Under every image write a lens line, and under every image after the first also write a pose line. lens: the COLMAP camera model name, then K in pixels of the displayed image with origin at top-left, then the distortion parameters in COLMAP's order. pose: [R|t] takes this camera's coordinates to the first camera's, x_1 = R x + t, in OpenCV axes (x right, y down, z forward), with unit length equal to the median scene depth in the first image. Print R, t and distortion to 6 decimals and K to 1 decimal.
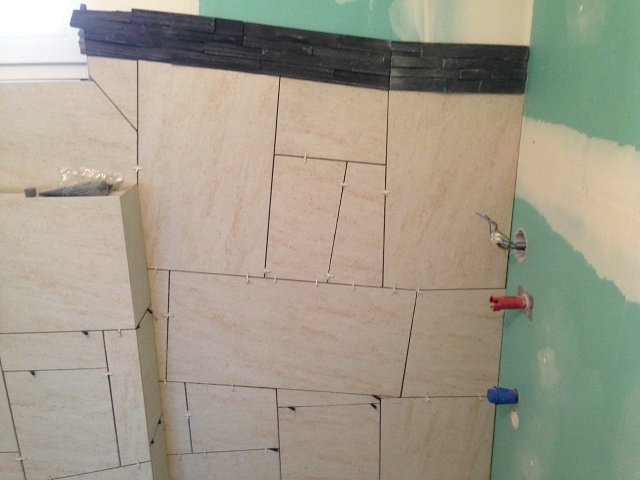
lens RADIAL K [[584.6, 0, 320.0], [0, 584.6, 240.0], [0, 0, 1]] dist [0.122045, -0.187896]
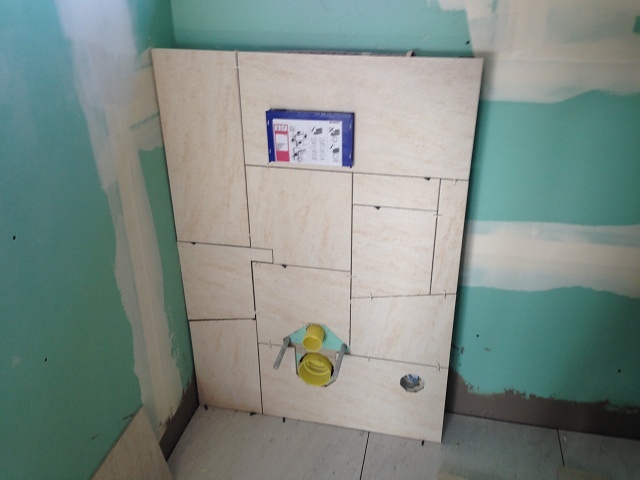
lens RADIAL K [[584.6, 0, 320.0], [0, 584.6, 240.0], [0, 0, 1]] dist [0.122045, -0.187896]
pose [[0.969032, 0.119661, -0.216007, -0.325002], [-0.083991, 0.982309, 0.167377, 0.094664], [0.232214, -0.144051, 0.961939, -0.198639]]
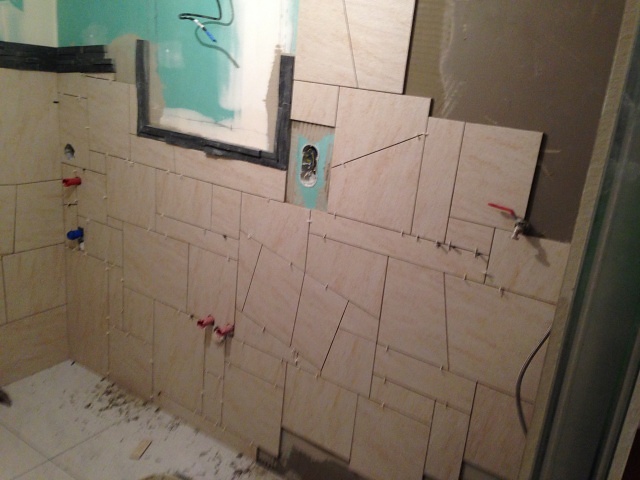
lens RADIAL K [[584.6, 0, 320.0], [0, 584.6, 240.0], [0, 0, 1]] dist [0.122045, -0.187896]
pose [[0.575703, -0.183523, 0.796797, -0.806398], [0.151196, 0.981574, 0.116839, 0.189696], [-0.803558, 0.053208, 0.592843, -0.798191]]
